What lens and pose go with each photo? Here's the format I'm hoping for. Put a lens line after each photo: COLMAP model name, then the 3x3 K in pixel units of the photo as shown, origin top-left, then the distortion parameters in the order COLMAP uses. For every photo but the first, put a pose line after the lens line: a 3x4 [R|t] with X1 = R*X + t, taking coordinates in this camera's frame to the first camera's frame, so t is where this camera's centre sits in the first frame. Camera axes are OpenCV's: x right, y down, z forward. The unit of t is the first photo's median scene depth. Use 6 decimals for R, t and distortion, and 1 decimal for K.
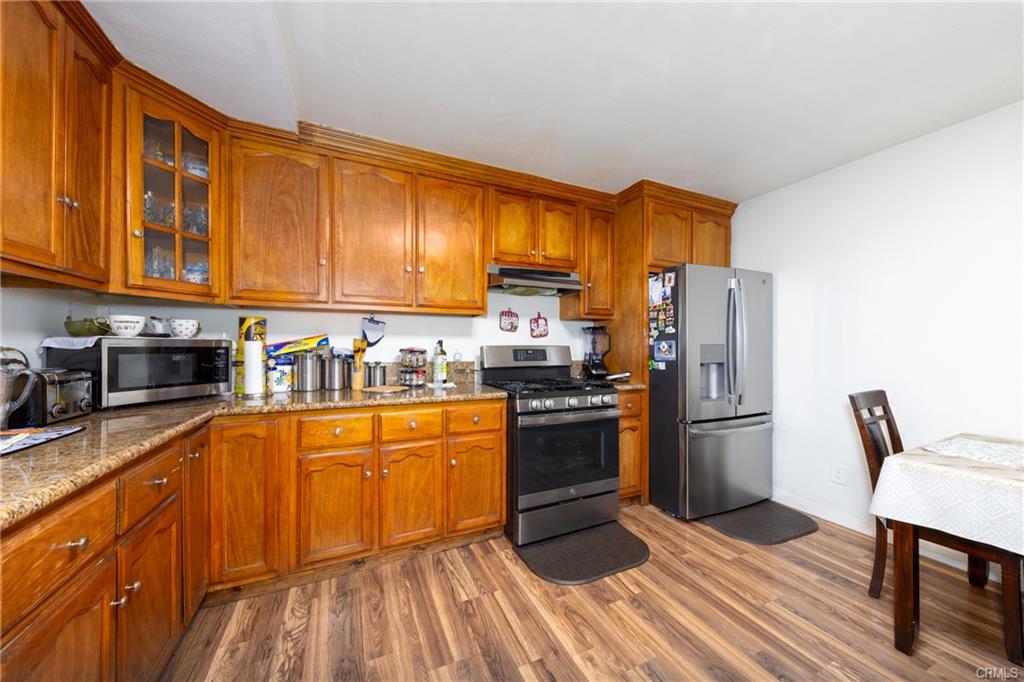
lens RADIAL K [[357.1, 0, 514.1], [0, 357.1, 345.7], [0, 0, 1]] dist [0.000600, -0.000020]
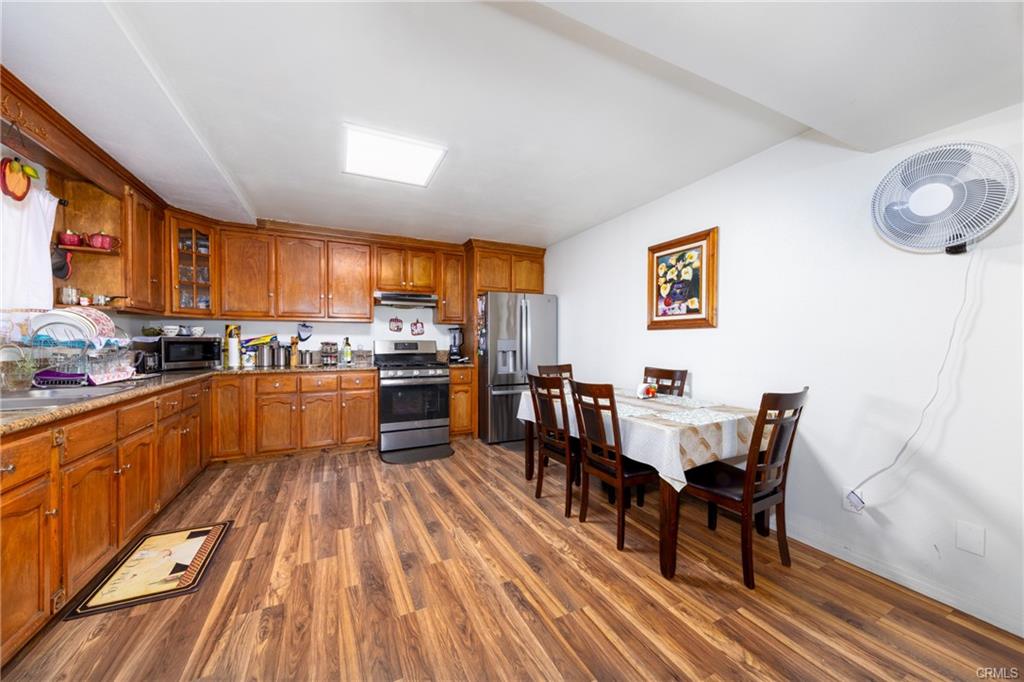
lens RADIAL K [[369.1, 0, 506.0], [0, 369.1, 344.3], [0, 0, 1]] dist [-0.000341, -0.000044]
pose [[0.999979, -0.001721, -0.006182, 0.663974], [0.001772, 0.999965, 0.008201, 0.005439], [0.006167, -0.008211, 0.999947, -0.863155]]
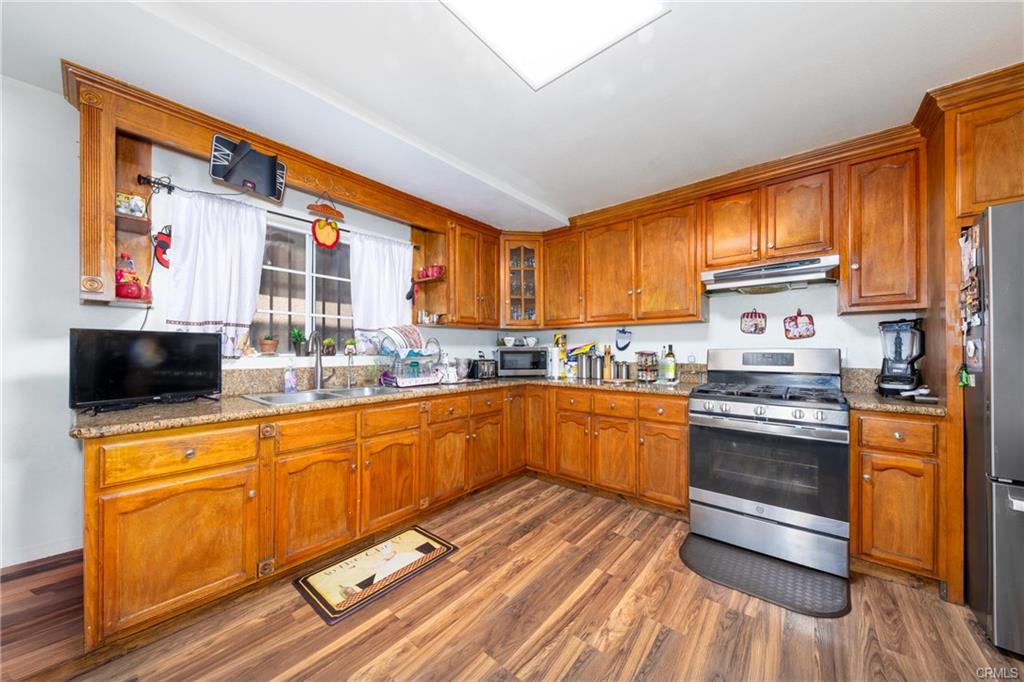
lens RADIAL K [[356.4, 0, 512.2], [0, 356.4, 348.6], [0, 0, 1]] dist [0.002715, -0.000038]
pose [[0.412097, -0.008386, -0.911101, 0.798214], [0.004078, 0.999965, -0.007359, 0.004632], [0.911131, -0.000683, 0.412117, 0.052323]]
